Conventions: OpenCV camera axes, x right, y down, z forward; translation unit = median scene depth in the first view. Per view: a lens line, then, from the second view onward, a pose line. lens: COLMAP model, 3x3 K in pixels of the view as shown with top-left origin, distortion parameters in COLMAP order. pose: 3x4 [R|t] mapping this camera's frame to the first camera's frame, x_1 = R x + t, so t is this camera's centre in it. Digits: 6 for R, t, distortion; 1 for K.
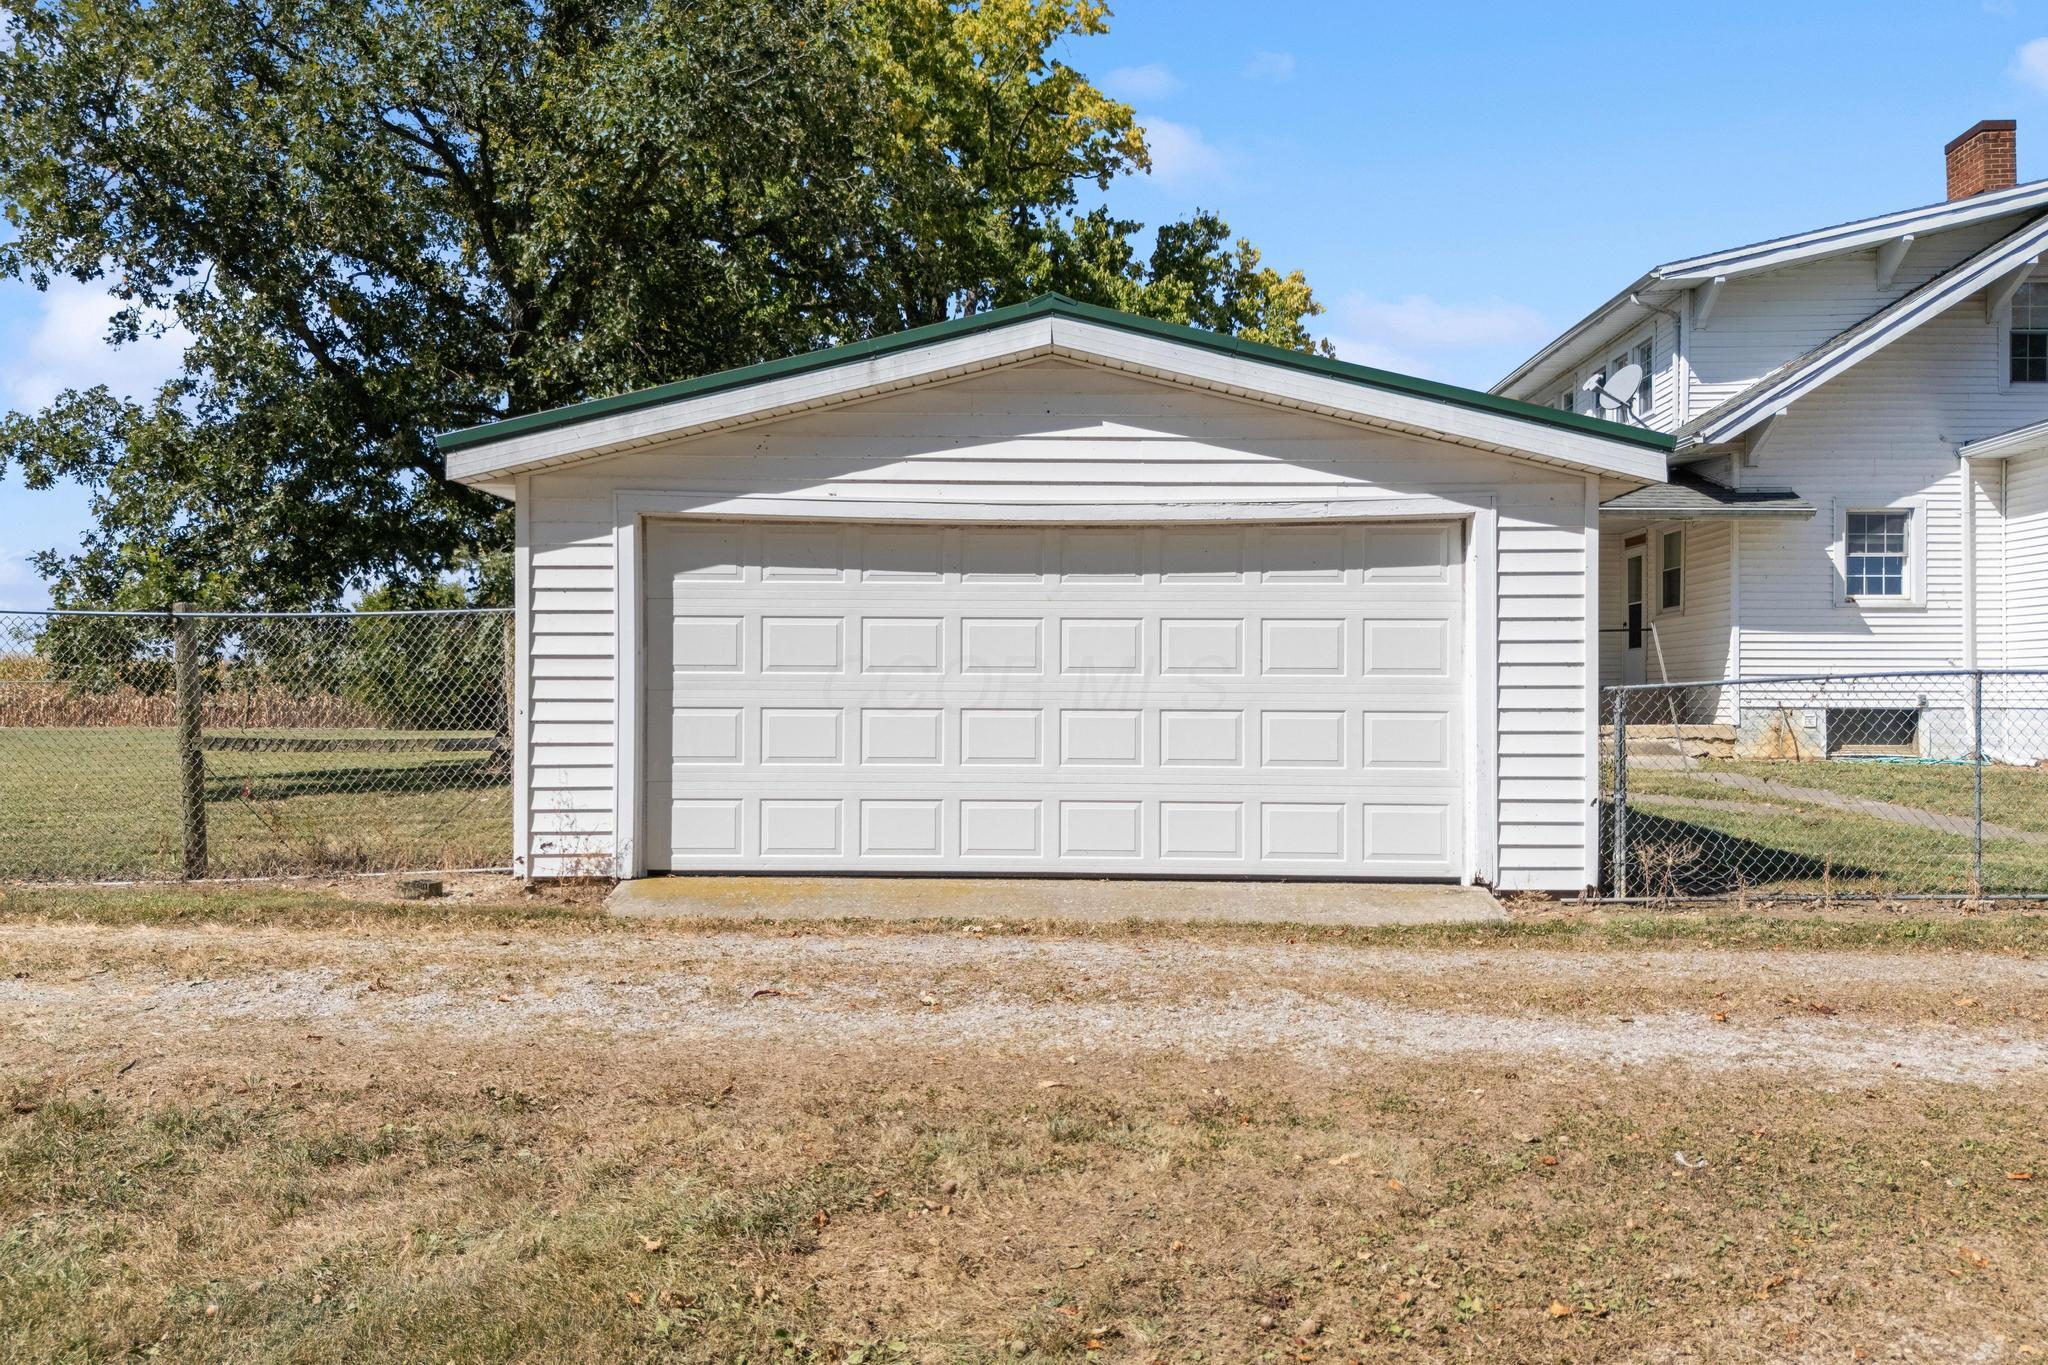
lens RADIAL K [[1482.7, 0, 1024.0], [0, 1482.7, 682.5], [0, 0, 1]] dist [0.001640, -0.002399]
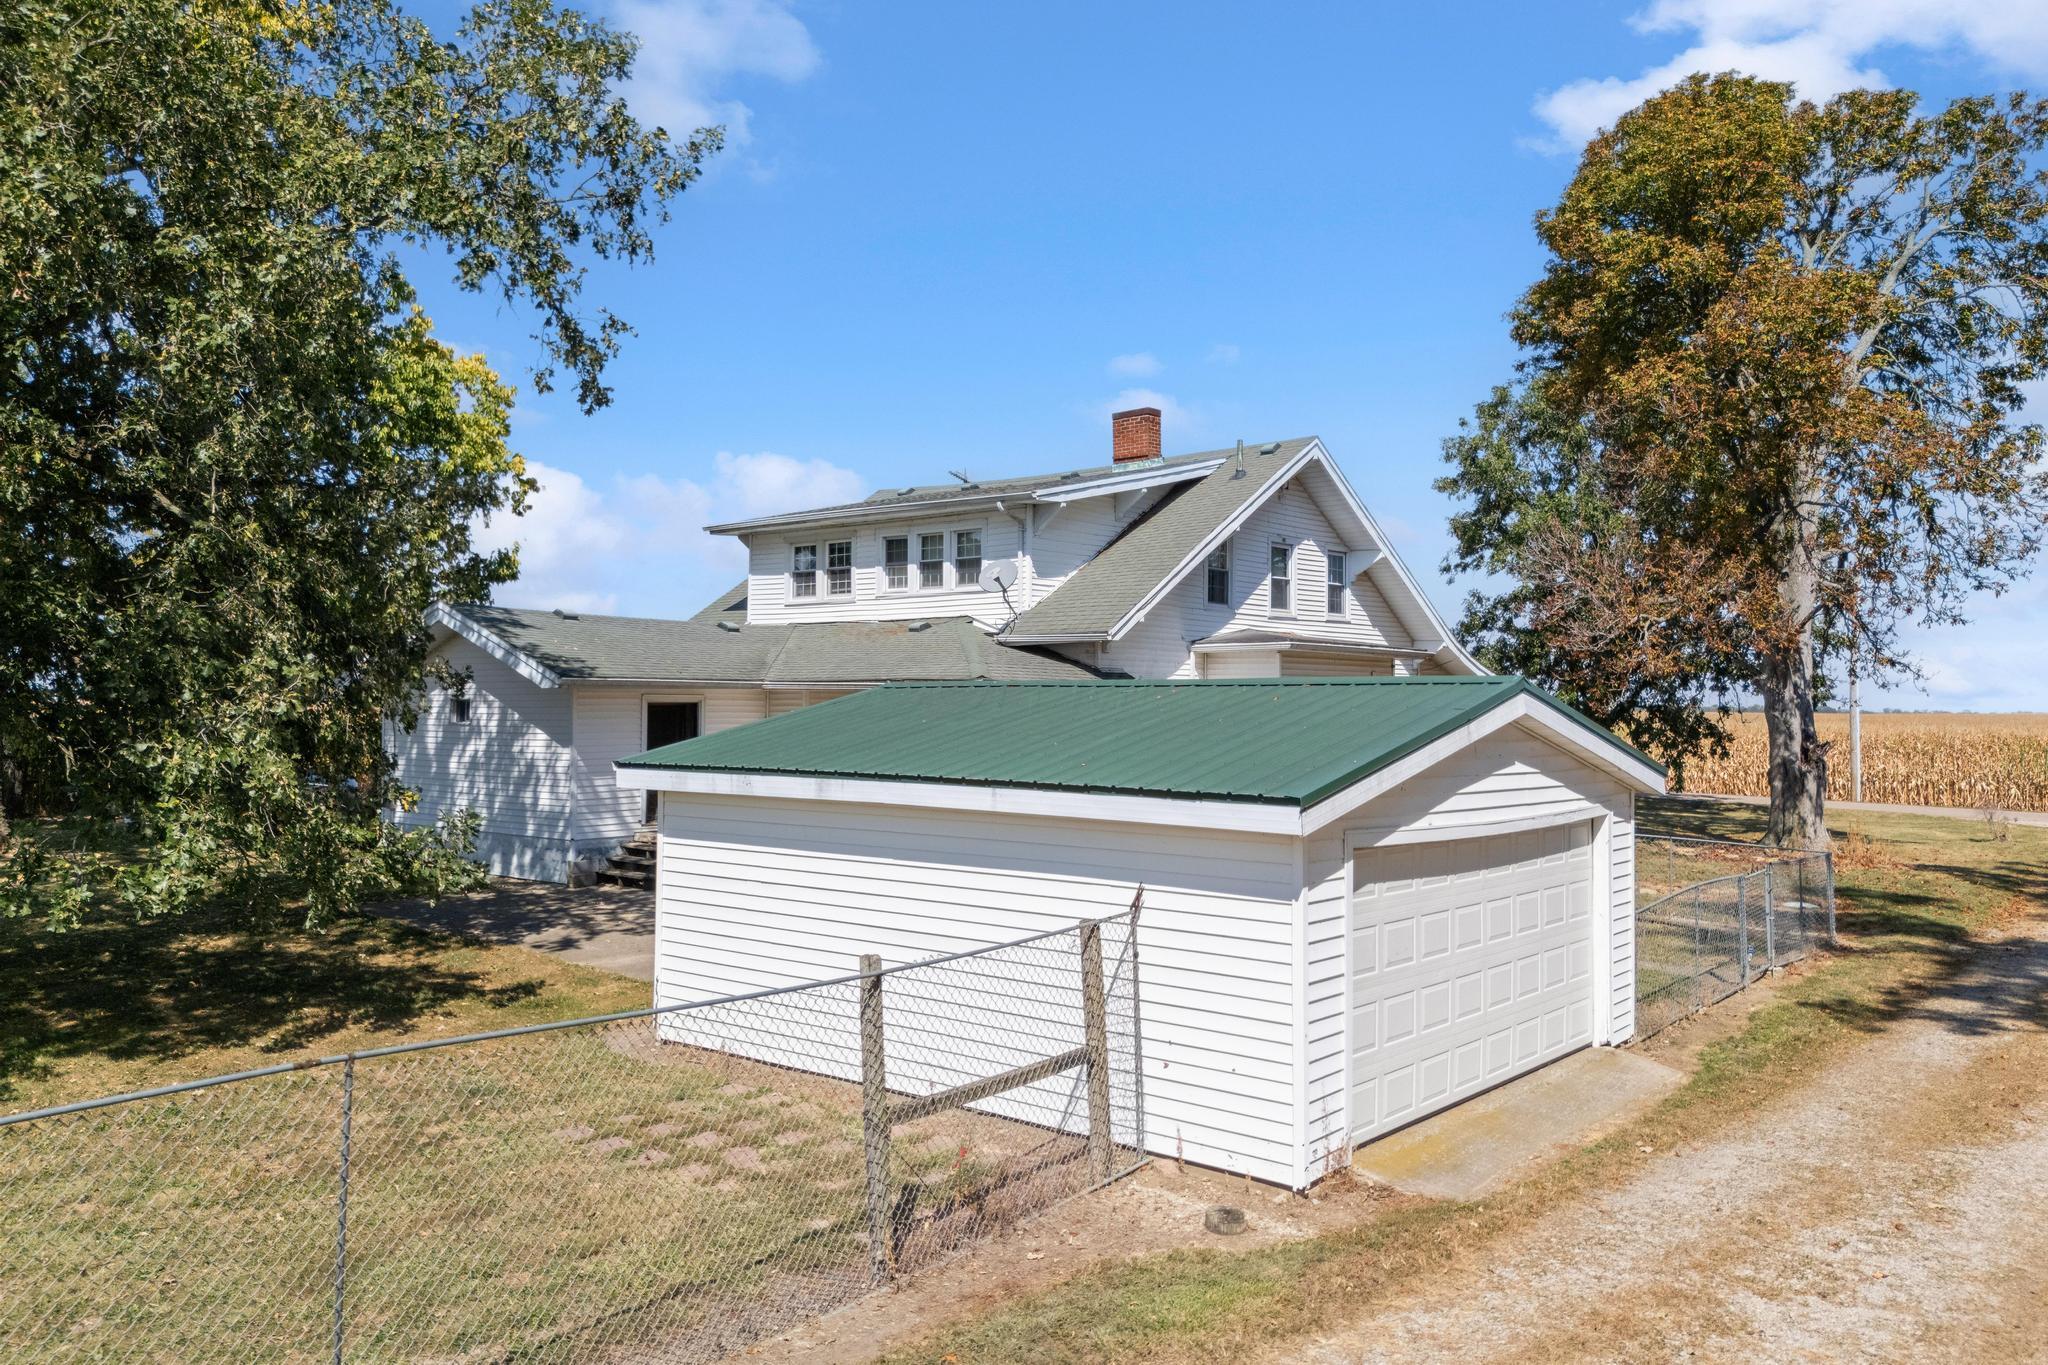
lens RADIAL K [[1482.7, 0, 1024.0], [0, 1482.7, 682.5], [0, 0, 1]] dist [0.001640, -0.002399]
pose [[0.621804, 0.017104, 0.782986, -0.612929], [-0.014261, 0.999843, -0.010515, -0.104263], [-0.783043, -0.004628, 0.621951, 0.219844]]
